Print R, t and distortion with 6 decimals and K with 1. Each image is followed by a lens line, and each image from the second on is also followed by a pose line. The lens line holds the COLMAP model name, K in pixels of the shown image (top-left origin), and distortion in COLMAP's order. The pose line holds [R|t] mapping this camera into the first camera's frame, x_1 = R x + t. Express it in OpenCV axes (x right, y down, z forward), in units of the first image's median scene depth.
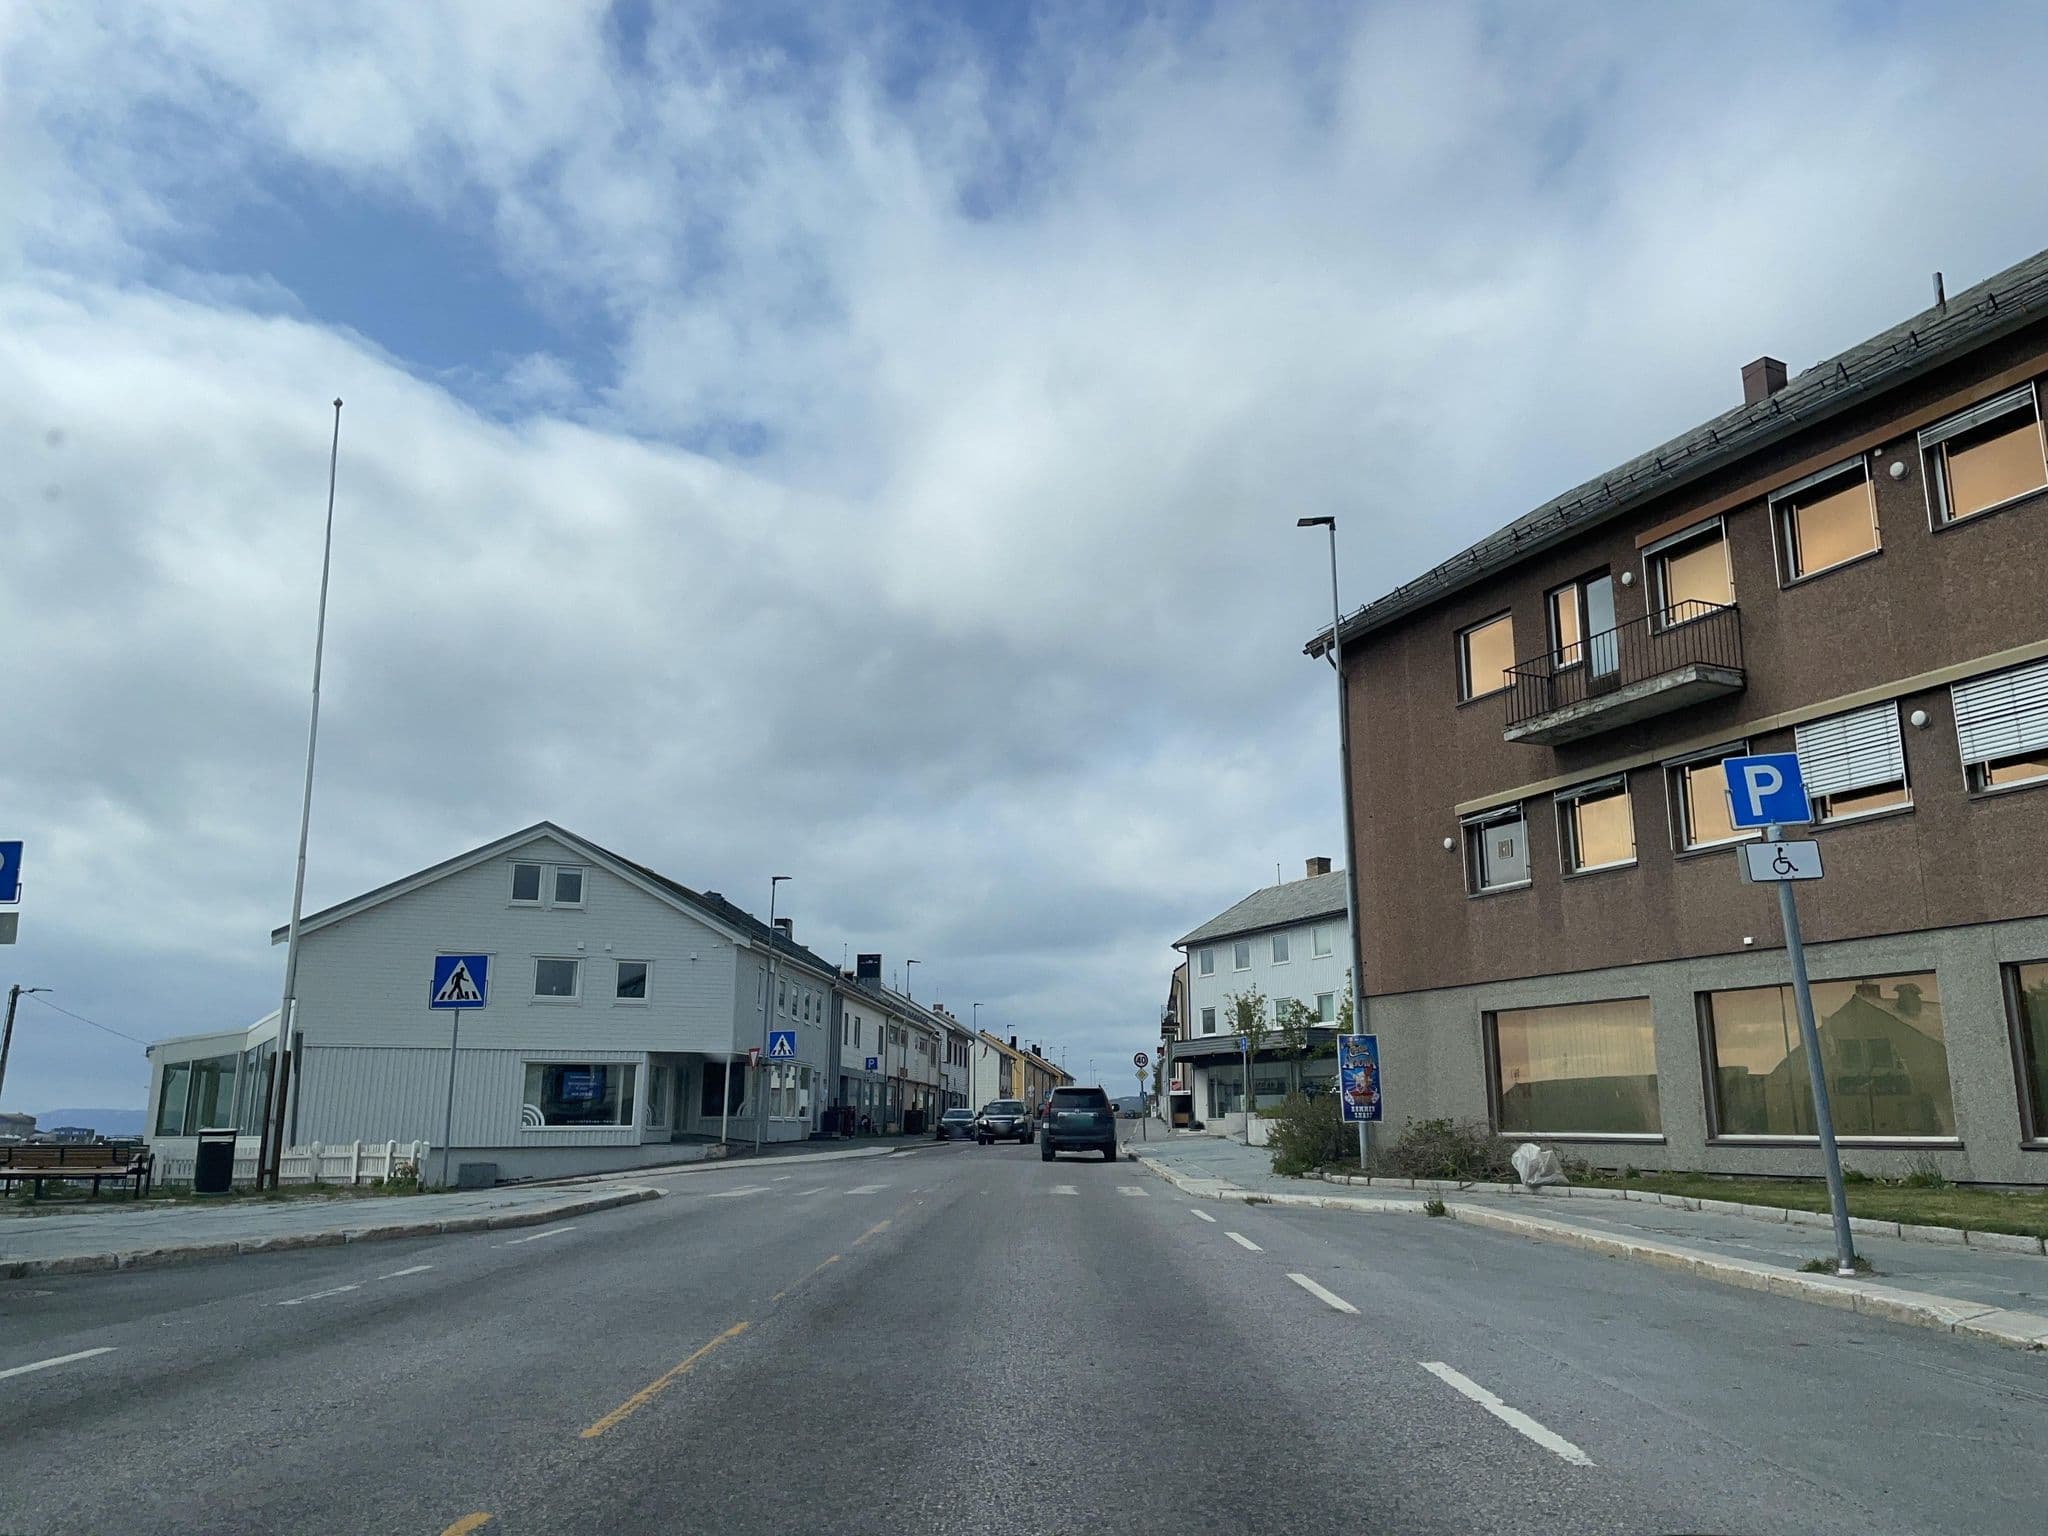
lens RADIAL K [[1669.2, 0, 1024.0], [0, 1669.2, 768.0], [0, 0, 1]] dist [0.069134, -0.110841]
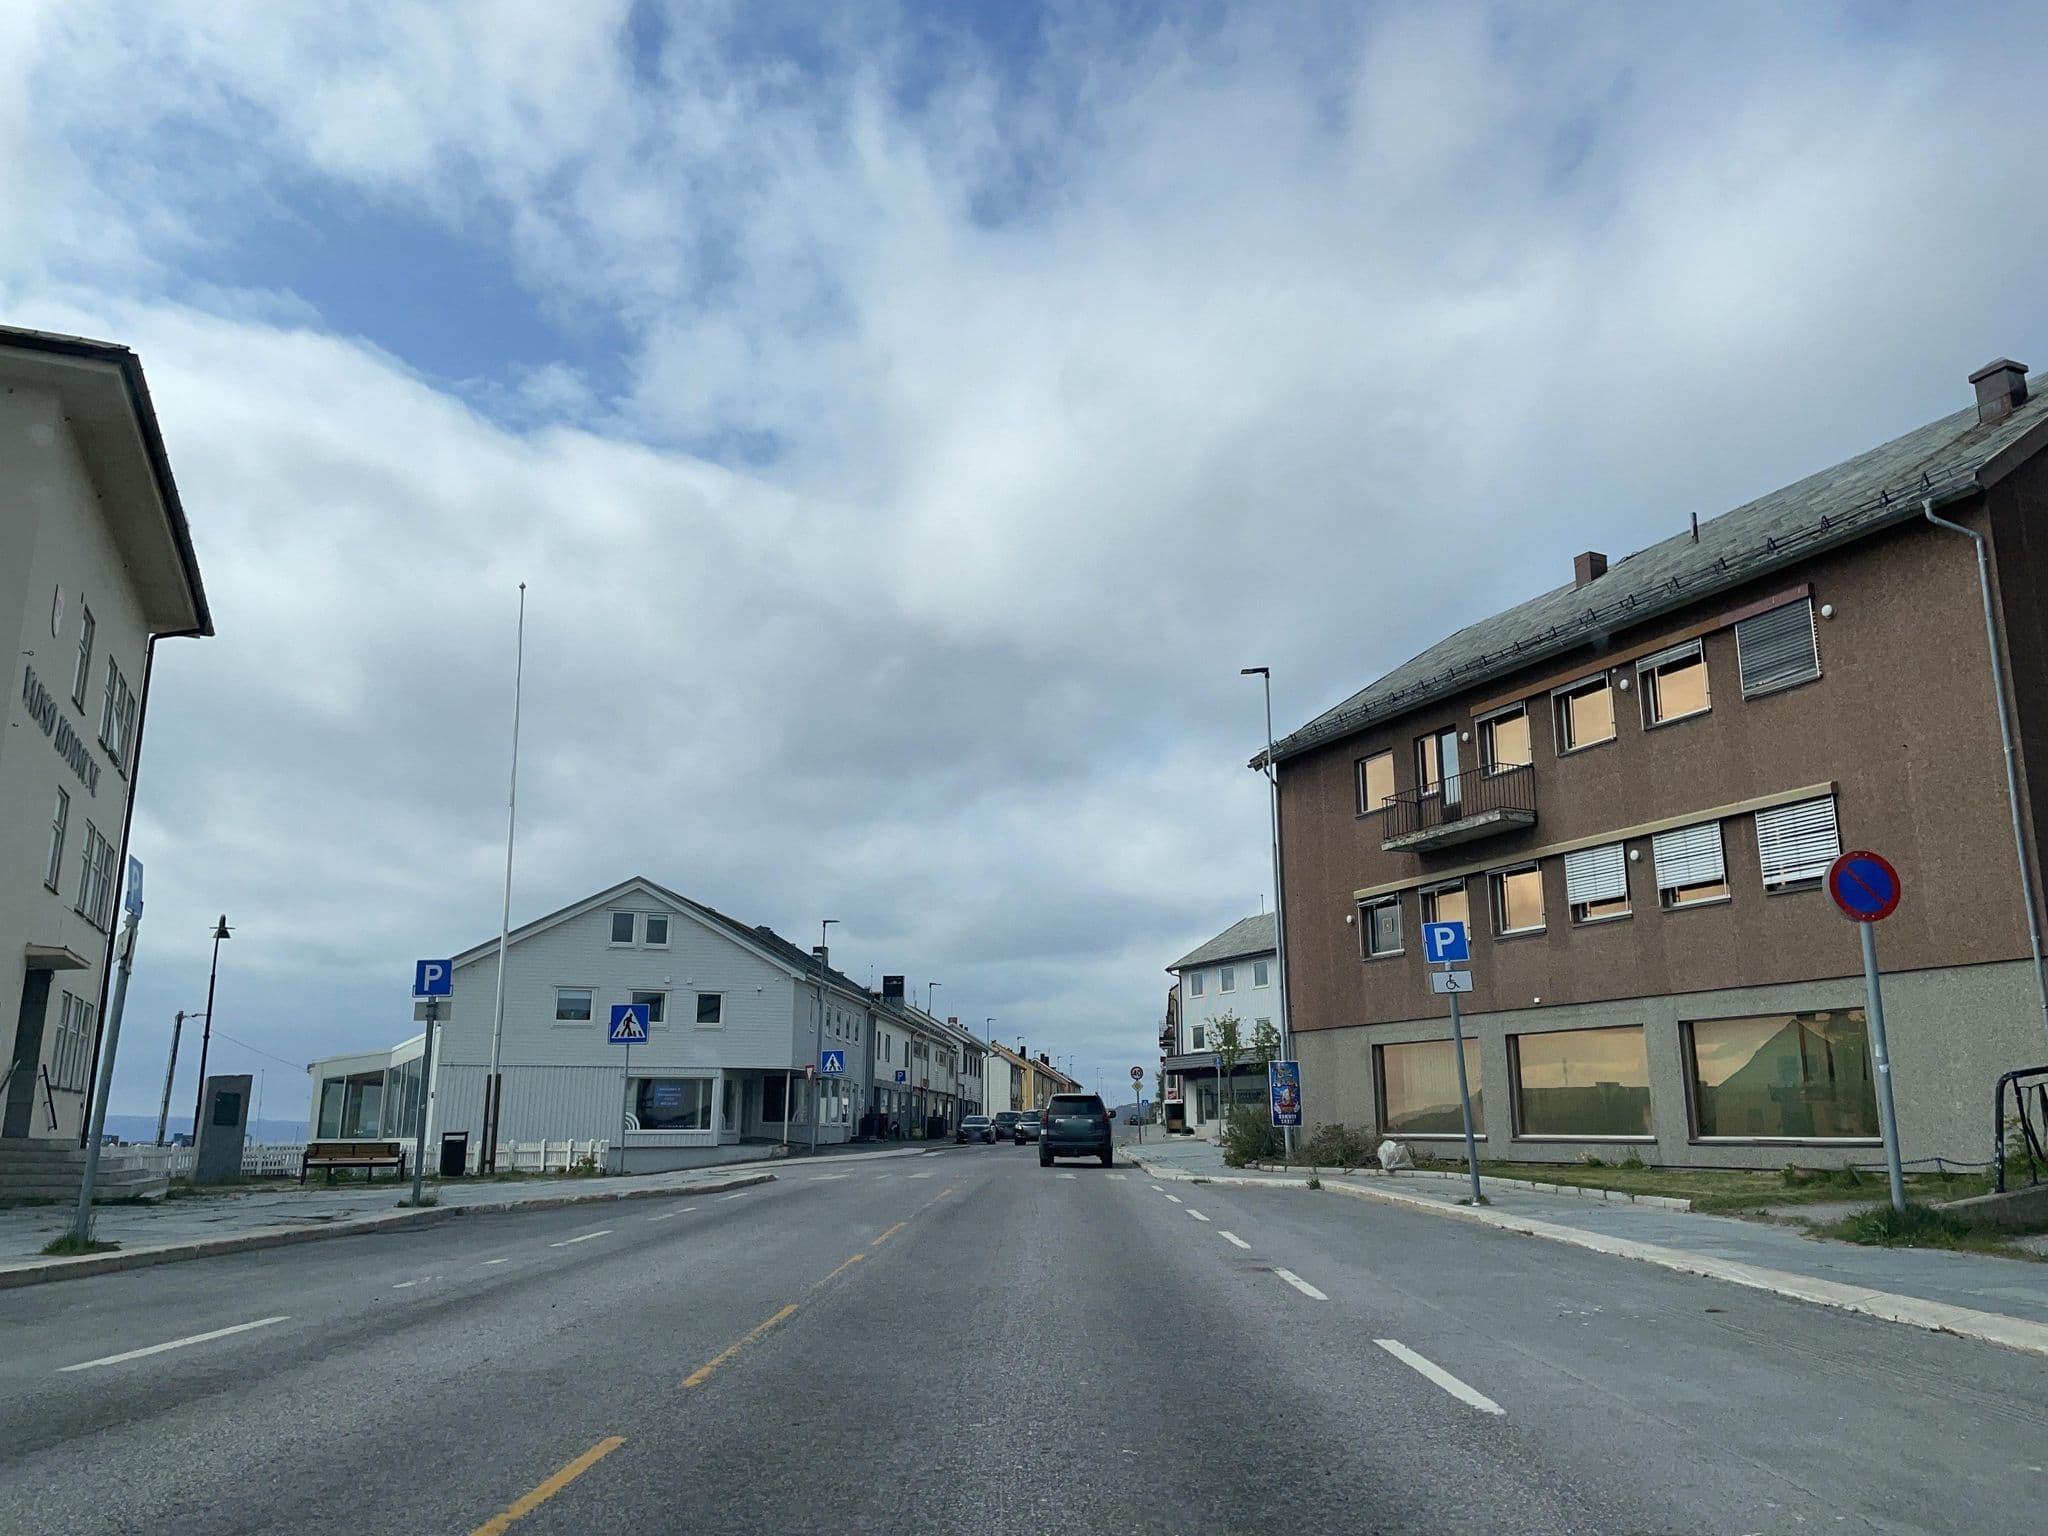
lens RADIAL K [[1606.2, 0, 1005.2], [0, 1606.2, 762.5], [0, 0, 1]] dist [0.056369, -0.062968]
pose [[0.999861, -0.003125, -0.016406, -0.002918], [0.002882, 0.999885, -0.014858, -0.062613], [0.016450, 0.014809, 0.999755, -0.303366]]
